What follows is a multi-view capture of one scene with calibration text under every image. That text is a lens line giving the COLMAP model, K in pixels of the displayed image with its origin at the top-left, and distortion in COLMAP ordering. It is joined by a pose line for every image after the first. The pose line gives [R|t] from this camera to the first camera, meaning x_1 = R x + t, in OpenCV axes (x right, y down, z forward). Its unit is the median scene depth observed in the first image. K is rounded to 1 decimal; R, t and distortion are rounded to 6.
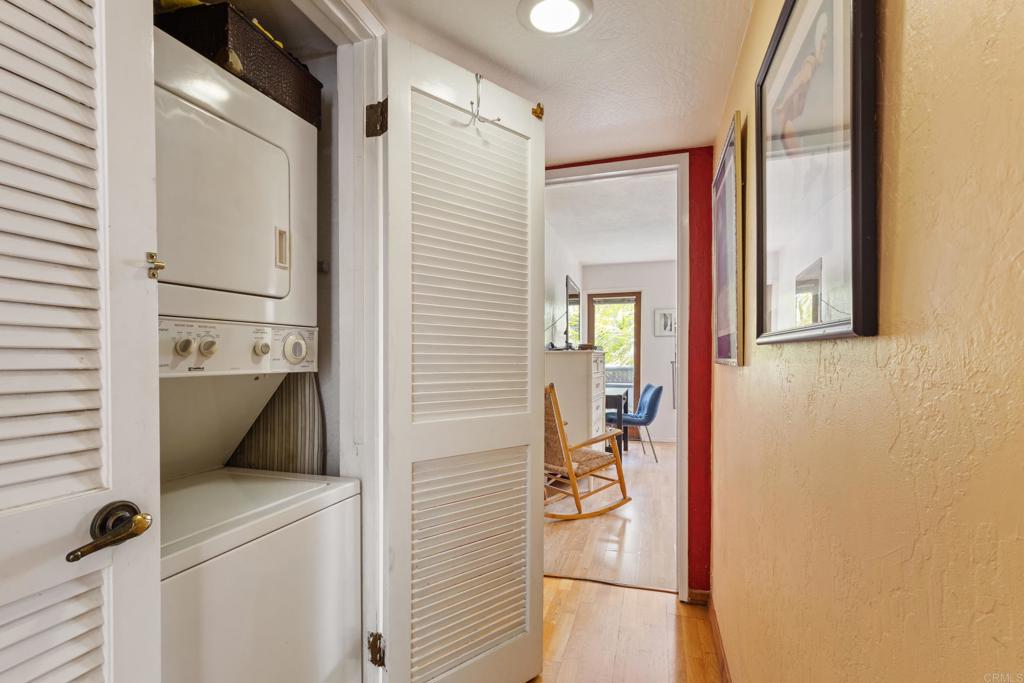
lens RADIAL K [[488.2, 0, 513.5], [0, 488.2, 361.9], [0, 0, 1]] dist [0.000189, 0.000167]
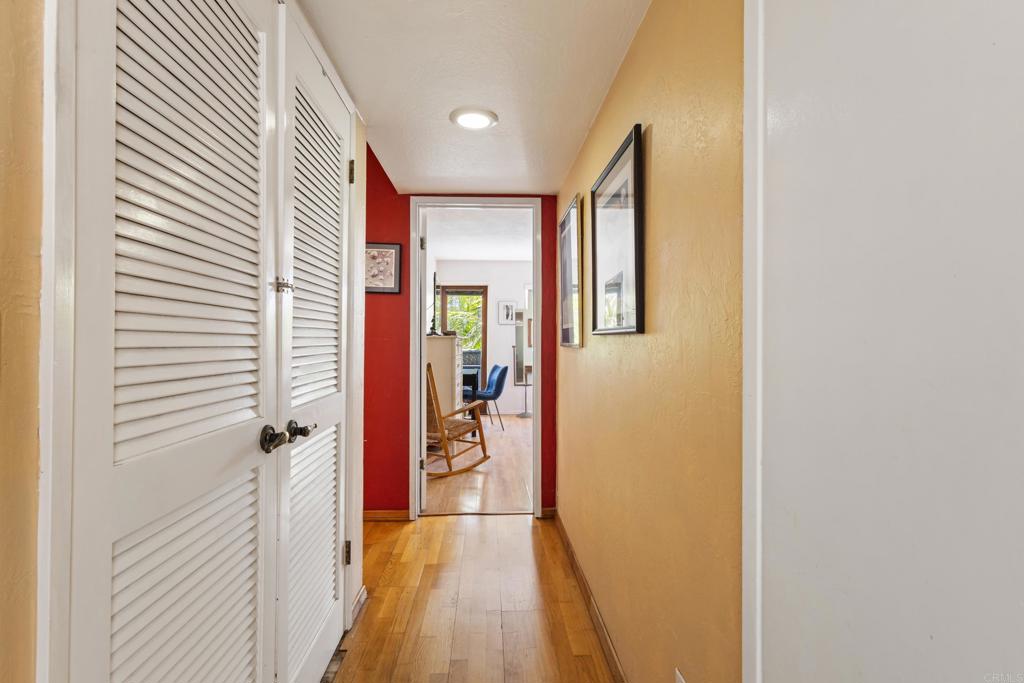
lens RADIAL K [[477.1, 0, 512.7], [0, 477.1, 334.8], [0, 0, 1]] dist [0.000762, 0.000208]
pose [[0.943647, 0.008245, 0.330851, -0.113224], [0.000117, 0.999681, -0.025246, 0.002490], [-0.330954, 0.023862, 0.943345, -0.175406]]
